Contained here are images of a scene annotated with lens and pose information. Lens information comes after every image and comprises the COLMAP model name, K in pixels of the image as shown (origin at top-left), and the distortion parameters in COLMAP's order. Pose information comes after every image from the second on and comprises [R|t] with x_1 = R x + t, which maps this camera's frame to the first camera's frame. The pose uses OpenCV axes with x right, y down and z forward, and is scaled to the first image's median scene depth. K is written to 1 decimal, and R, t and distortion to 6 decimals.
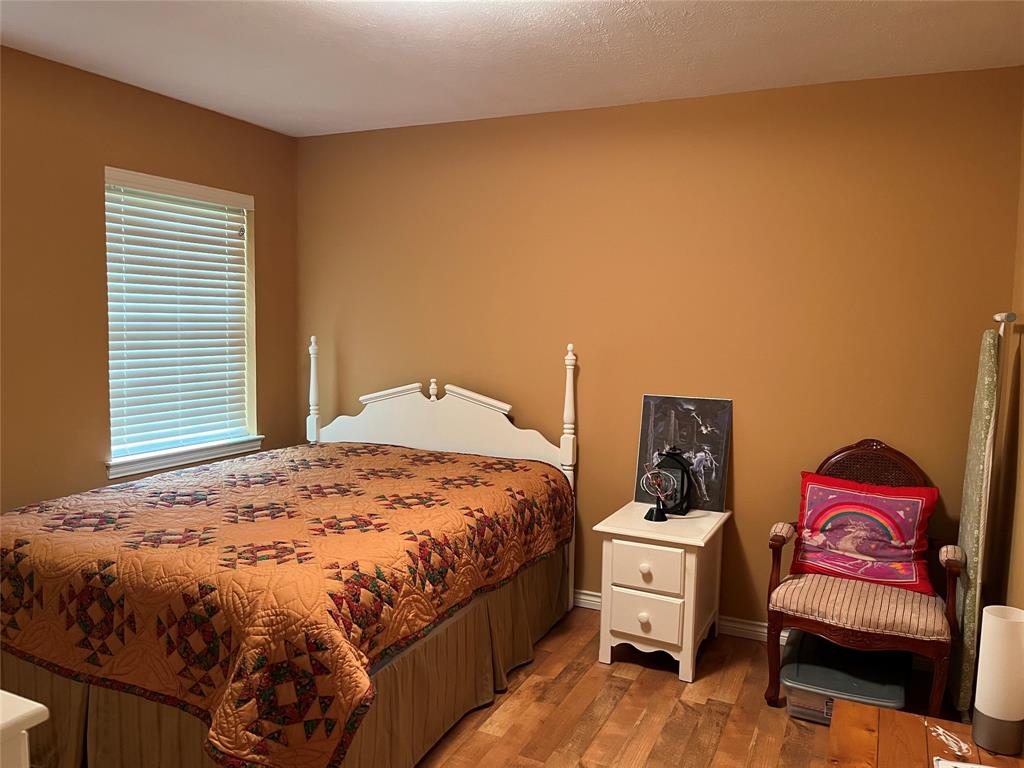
lens RADIAL K [[784.0, 0, 512.0], [0, 784.0, 386.9], [0, 0, 1]] dist [0.049432, -0.018137]
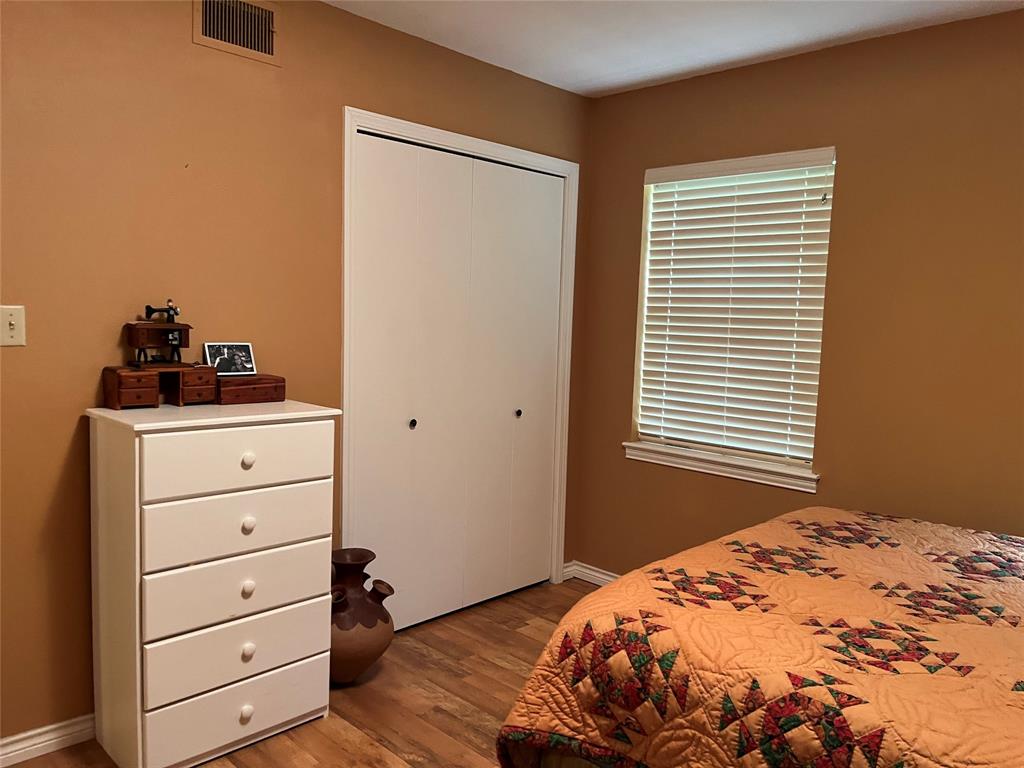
lens RADIAL K [[784.0, 0, 511.8], [0, 784.0, 382.3], [0, 0, 1]] dist [0.049432, -0.018137]
pose [[-0.334920, 0.050652, -0.940884, 0.479375], [-0.119393, 0.988224, 0.095700, -0.048429], [0.934652, 0.144386, -0.324928, 0.994554]]
